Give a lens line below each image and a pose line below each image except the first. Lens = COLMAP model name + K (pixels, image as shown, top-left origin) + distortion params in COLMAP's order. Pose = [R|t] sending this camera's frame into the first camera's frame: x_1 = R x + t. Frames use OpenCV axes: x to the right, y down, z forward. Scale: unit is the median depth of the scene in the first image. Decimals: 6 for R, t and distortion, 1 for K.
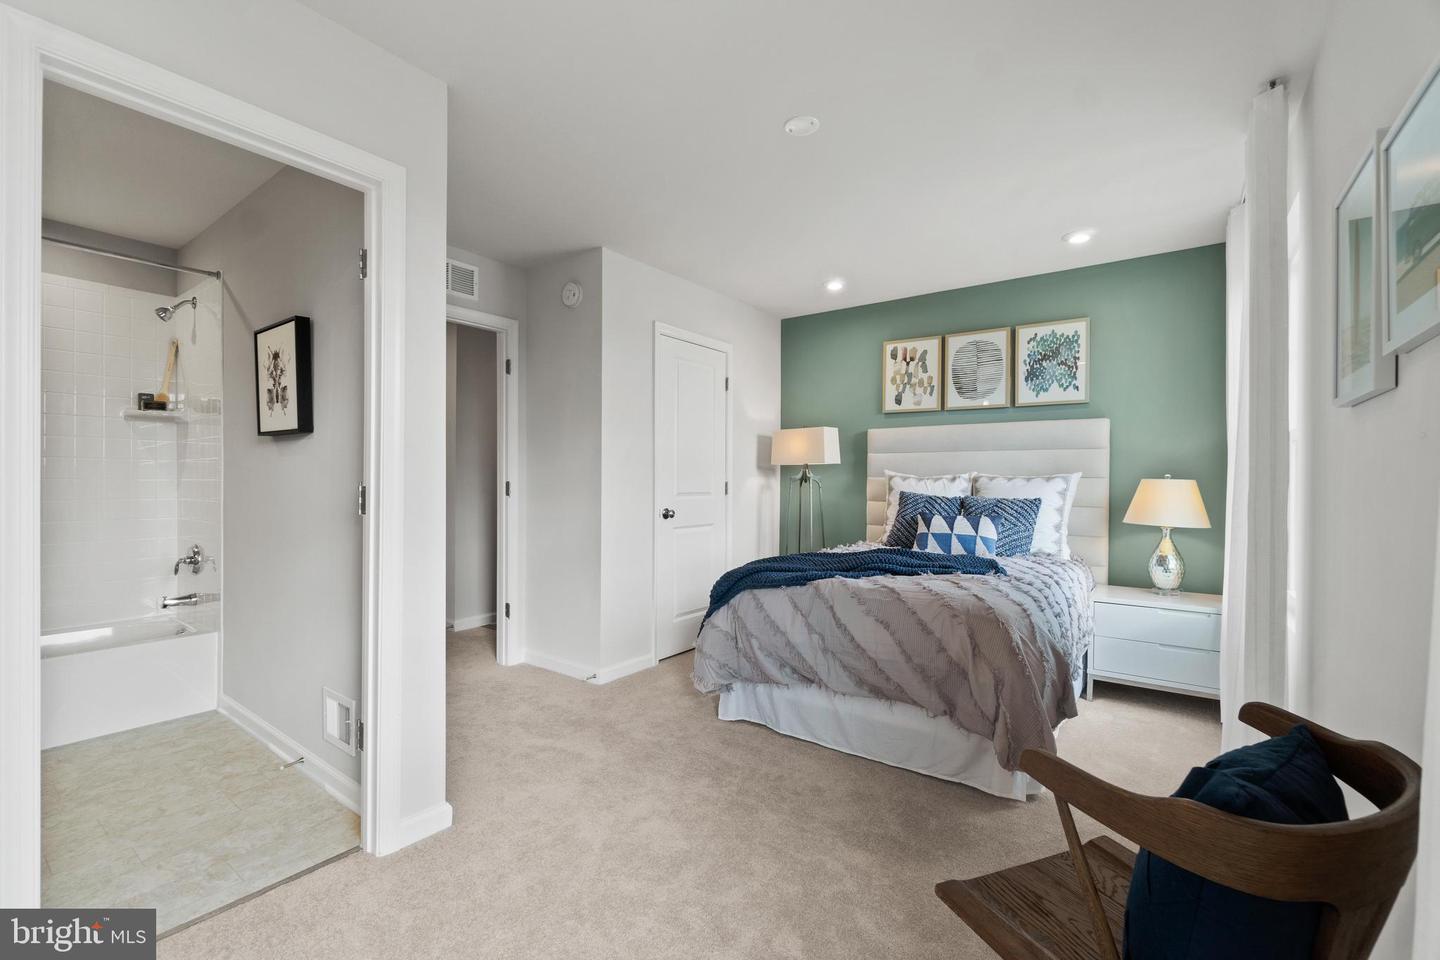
lens RADIAL K [[616.1, 0, 714.4], [0, 616.1, 483.6], [0, 0, 1]] dist [0.004611, -0.000022]
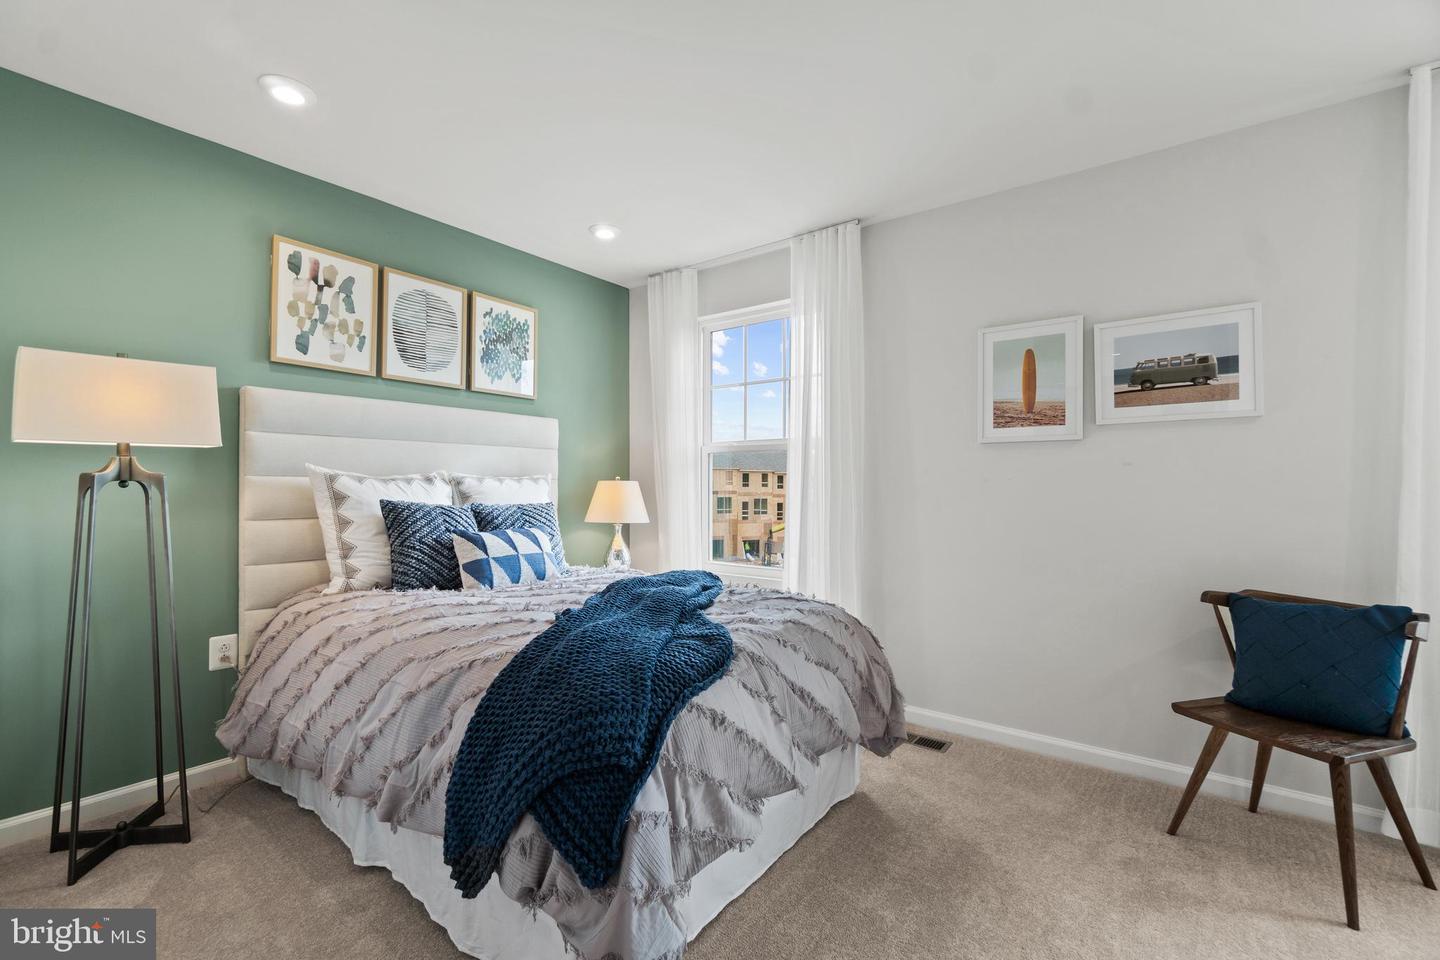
lens RADIAL K [[616.1, 0, 712.4], [0, 616.1, 476.4], [0, 0, 1]] dist [0.004611, -0.000022]
pose [[0.024583, 0.006631, 0.999676, -0.294999], [0.002279, 0.999975, -0.006689, -0.005970], [-0.999695, 0.002442, 0.024567, 0.635335]]
